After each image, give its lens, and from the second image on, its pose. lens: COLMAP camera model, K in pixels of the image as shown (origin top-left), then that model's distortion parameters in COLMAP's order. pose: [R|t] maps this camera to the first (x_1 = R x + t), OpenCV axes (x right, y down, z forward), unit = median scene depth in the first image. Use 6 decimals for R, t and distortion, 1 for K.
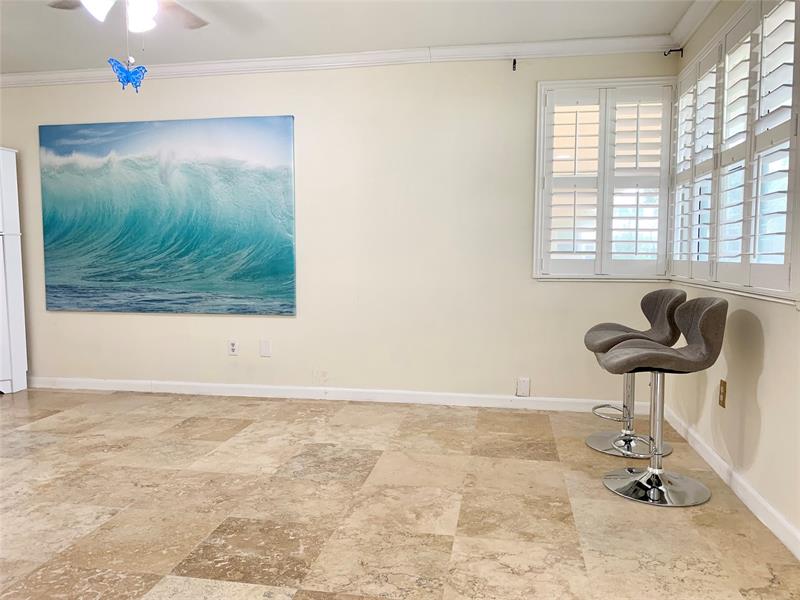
lens RADIAL K [[615.1, 0, 387.4], [0, 615.1, 297.0], [0, 0, 1]] dist [0.025435, -0.006690]
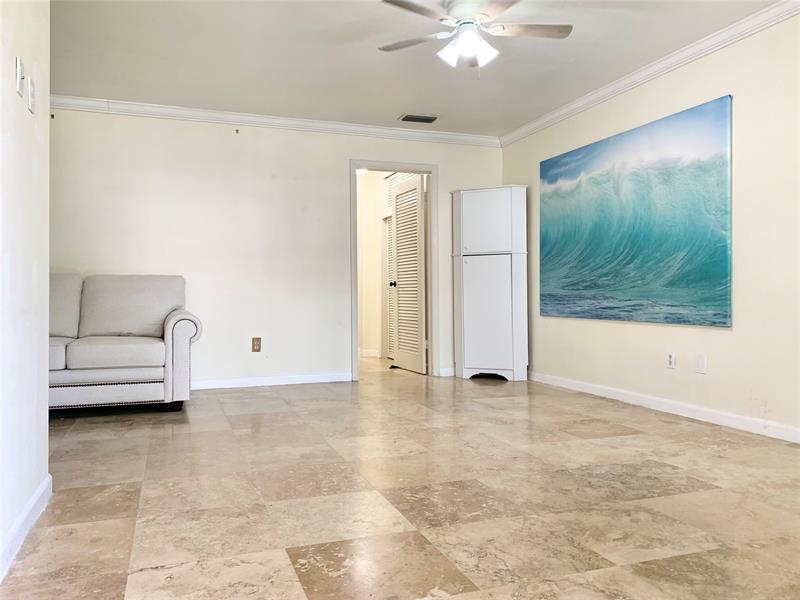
lens RADIAL K [[614.1, 0, 398.4], [0, 614.1, 289.2], [0, 0, 1]] dist [0.020493, -0.003199]
pose [[0.518542, -0.005147, -0.855037, 0.331496], [-0.067952, 0.996571, -0.047209, 0.048075], [0.852348, 0.082581, 0.516414, 0.170282]]
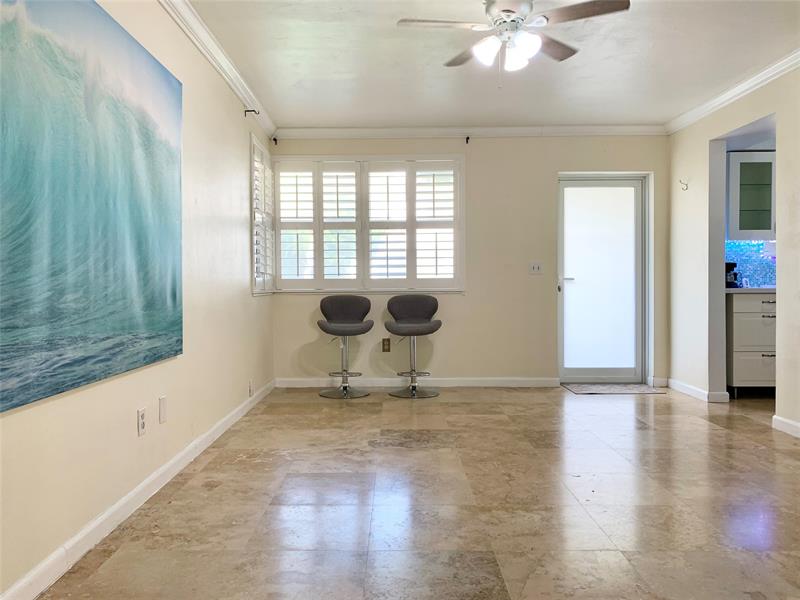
lens RADIAL K [[615.1, 0, 387.4], [0, 615.1, 297.0], [0, 0, 1]] dist [0.025435, -0.006690]
pose [[-0.175919, -0.019100, 0.984219, -0.897479], [0.079474, 0.996273, 0.033539, -0.041100], [-0.981191, 0.084120, -0.173745, 0.870064]]
